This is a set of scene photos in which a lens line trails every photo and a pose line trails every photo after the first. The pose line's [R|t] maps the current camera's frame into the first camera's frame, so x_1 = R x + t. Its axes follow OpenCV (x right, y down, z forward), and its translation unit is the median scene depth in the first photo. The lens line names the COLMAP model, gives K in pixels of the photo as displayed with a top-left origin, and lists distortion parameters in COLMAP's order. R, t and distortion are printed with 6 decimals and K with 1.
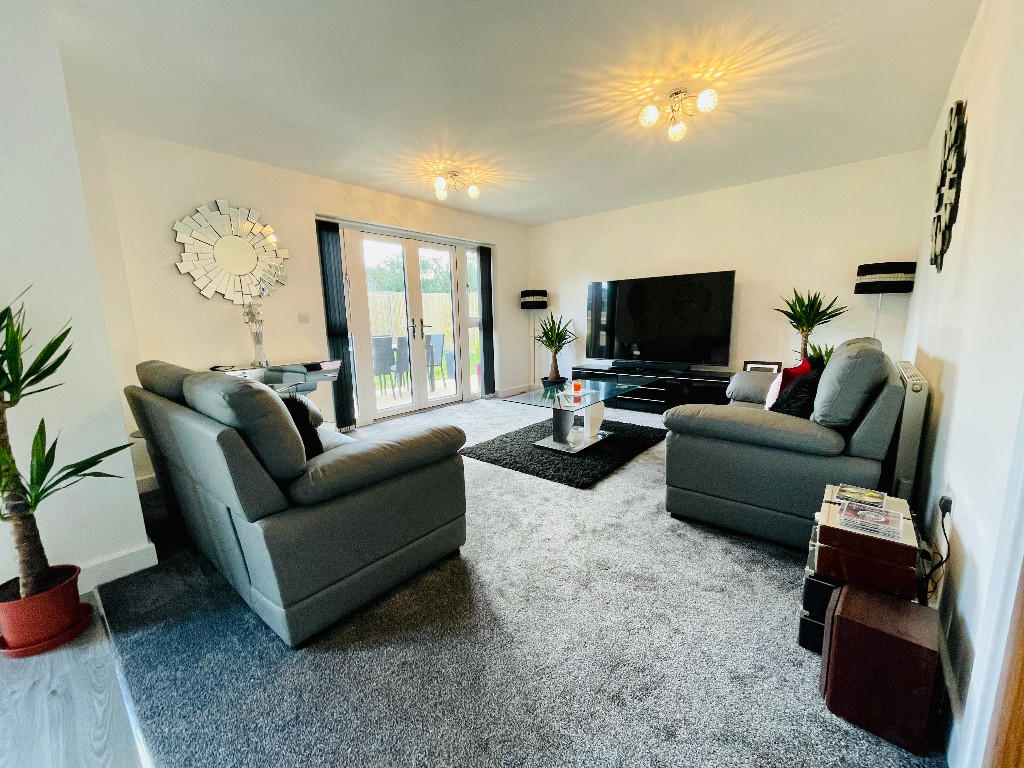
lens RADIAL K [[411.9, 0, 516.6], [0, 411.9, 389.1], [0, 0, 1]] dist [-0.002552, 0.000566]
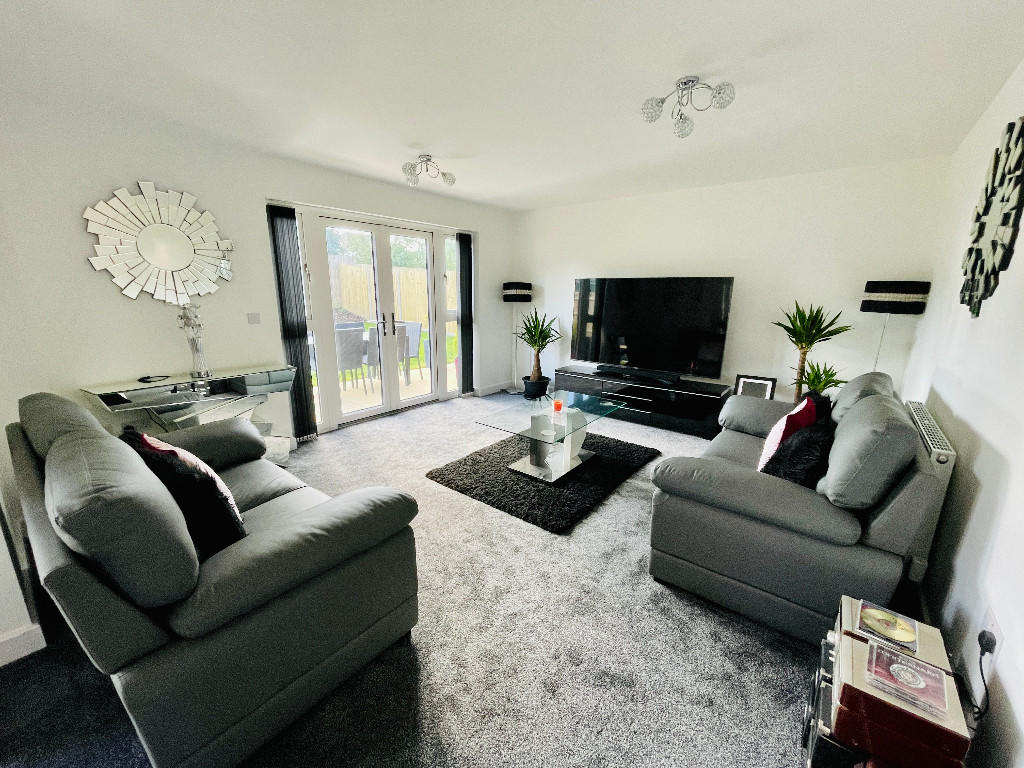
lens RADIAL K [[411.9, 0, 515.7], [0, 411.9, 388.8], [0, 0, 1]] dist [-0.002552, 0.000566]
pose [[0.999047, 0.027512, 0.033877, 0.026506], [-0.029657, 0.997475, 0.064535, -0.123109], [-0.032016, -0.065478, 0.997340, 0.117409]]
